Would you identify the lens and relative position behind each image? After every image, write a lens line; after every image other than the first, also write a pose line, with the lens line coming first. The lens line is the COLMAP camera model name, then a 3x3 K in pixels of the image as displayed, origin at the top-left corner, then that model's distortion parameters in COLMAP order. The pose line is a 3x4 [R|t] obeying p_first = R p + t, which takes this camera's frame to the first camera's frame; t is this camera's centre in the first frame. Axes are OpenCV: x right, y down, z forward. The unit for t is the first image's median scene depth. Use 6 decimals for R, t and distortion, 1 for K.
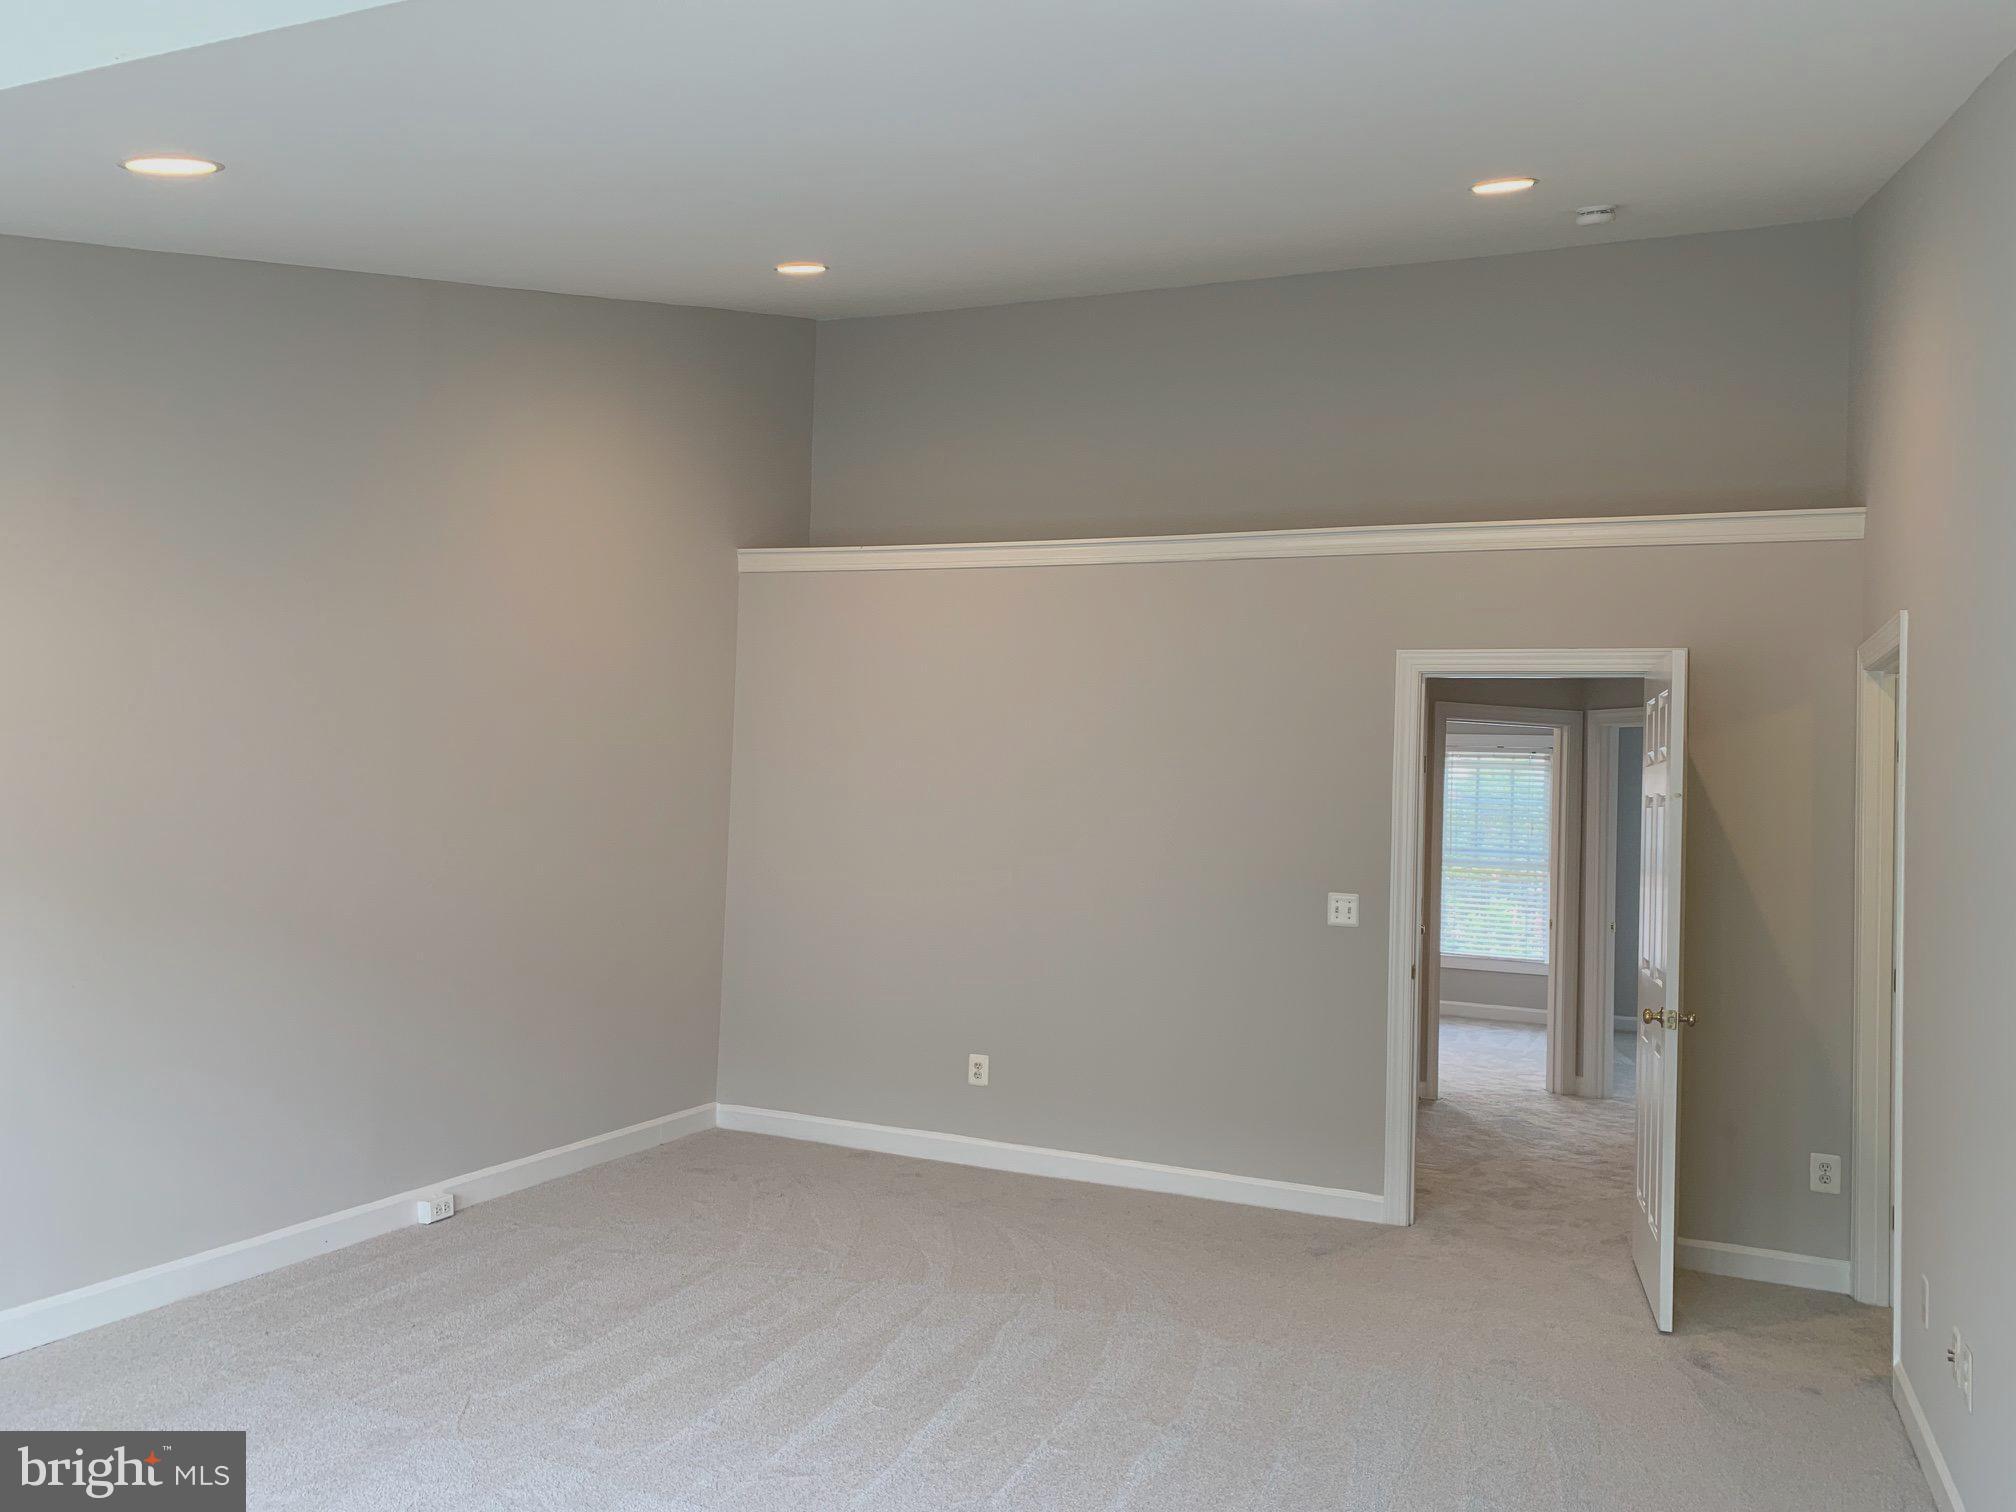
lens RADIAL K [[1531.3, 0, 1001.5], [0, 1531.3, 741.7], [0, 0, 1]] dist [0.077946, -0.146694]
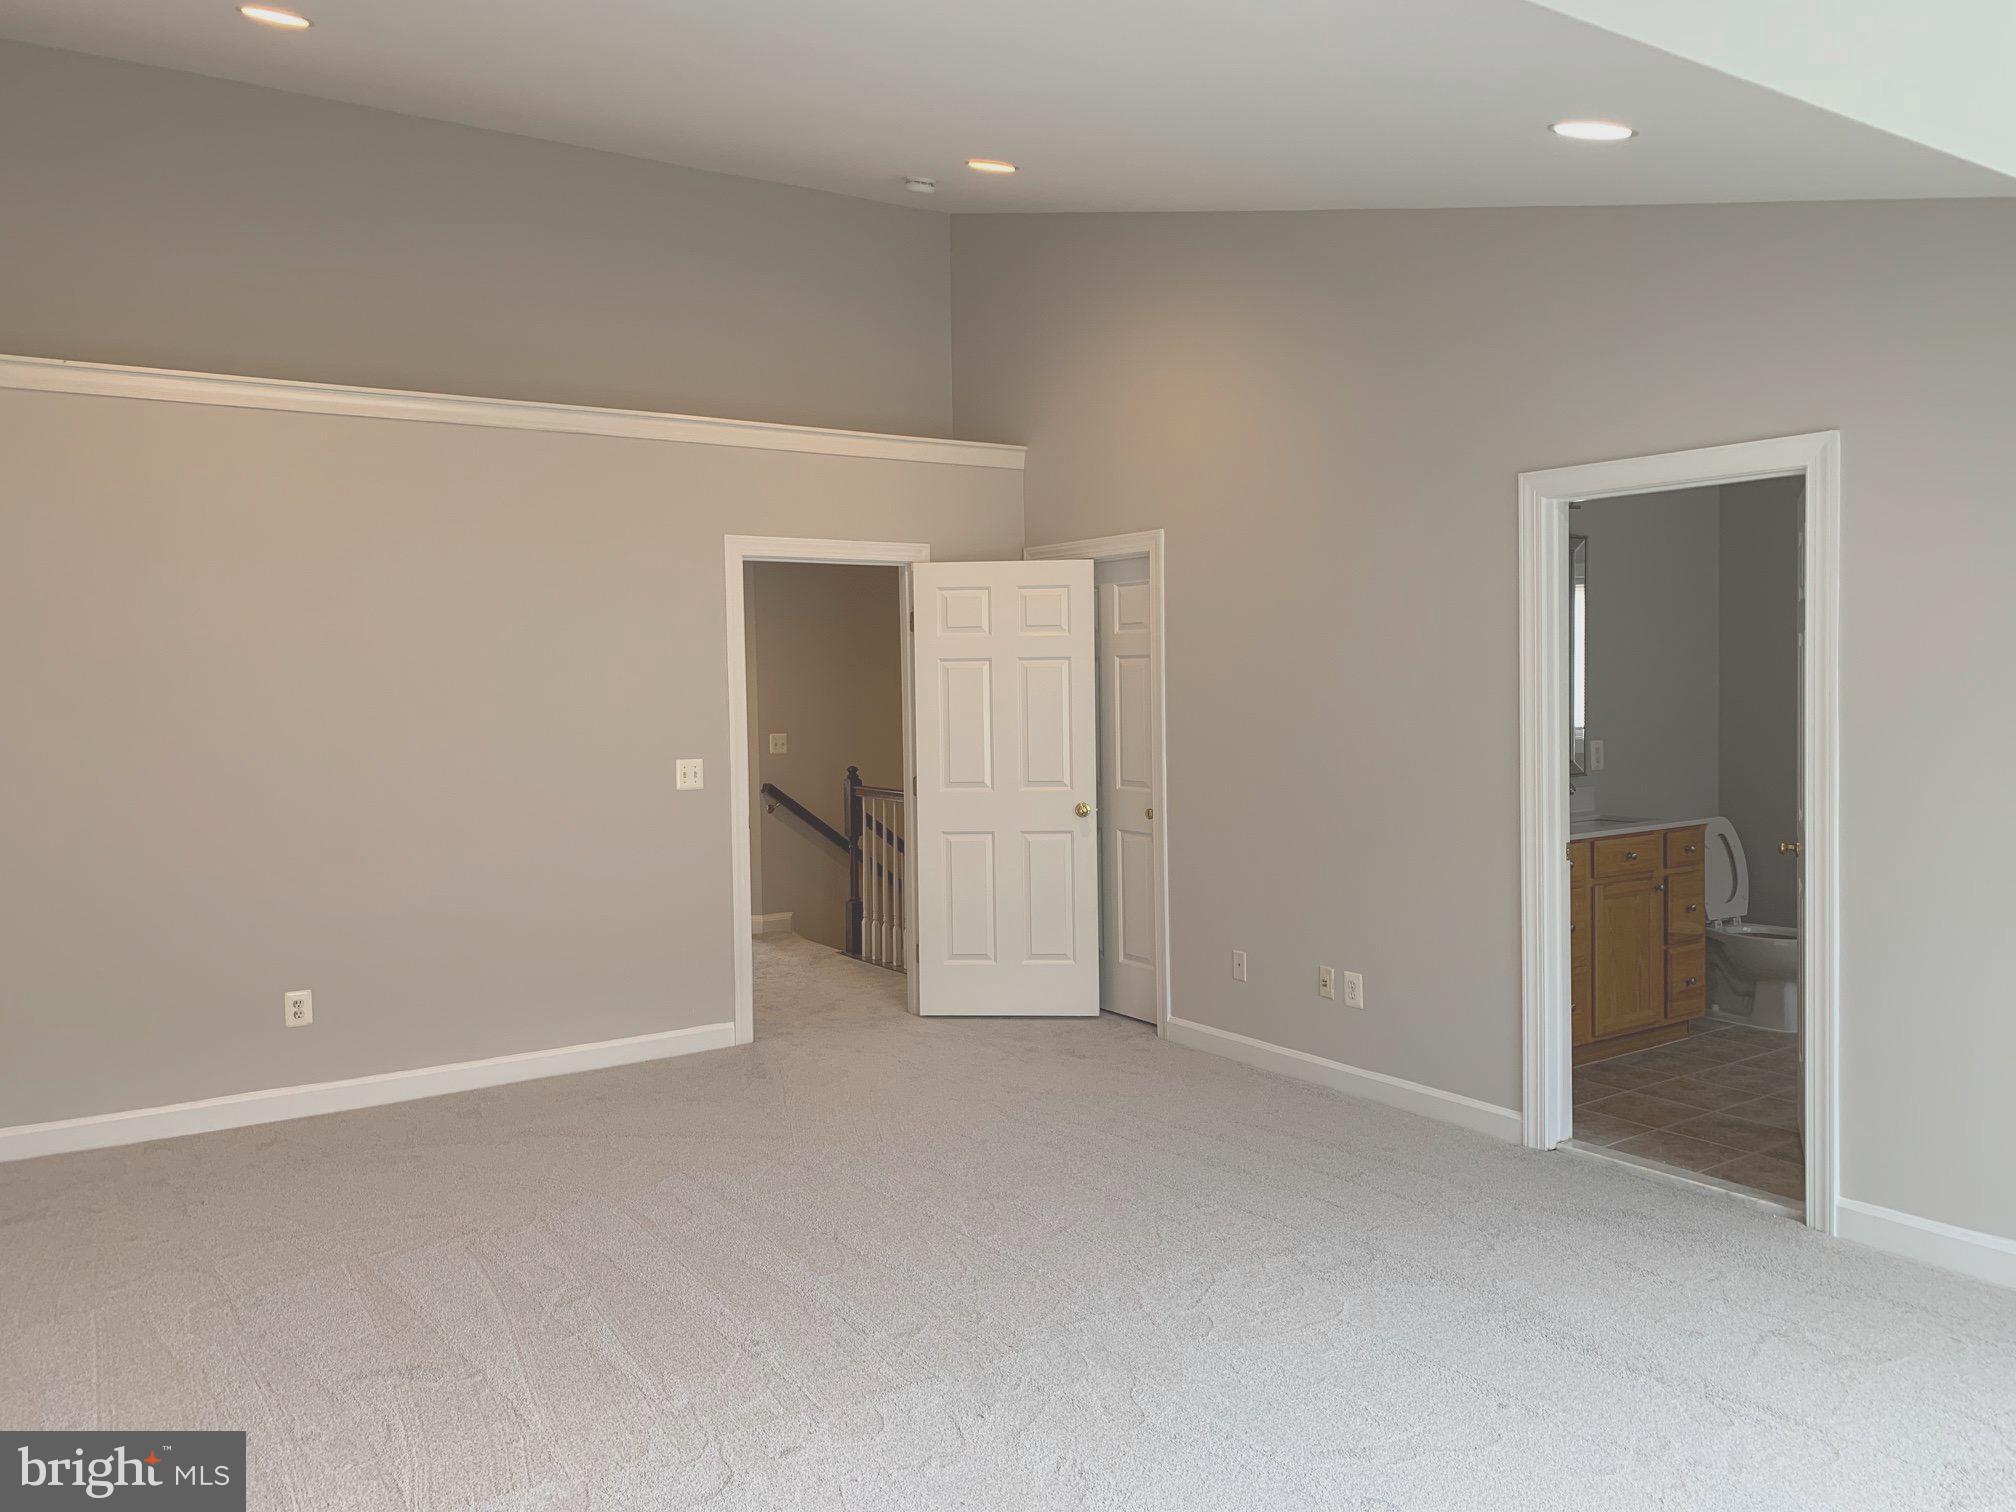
lens RADIAL K [[1531.3, 0, 1001.5], [0, 1531.3, 741.7], [0, 0, 1]] dist [0.077946, -0.146694]
pose [[0.533548, -0.081397, 0.841844, -0.567940], [0.002765, 0.995521, 0.094503, -0.015054], [-0.845765, -0.048094, 0.531383, 0.242278]]
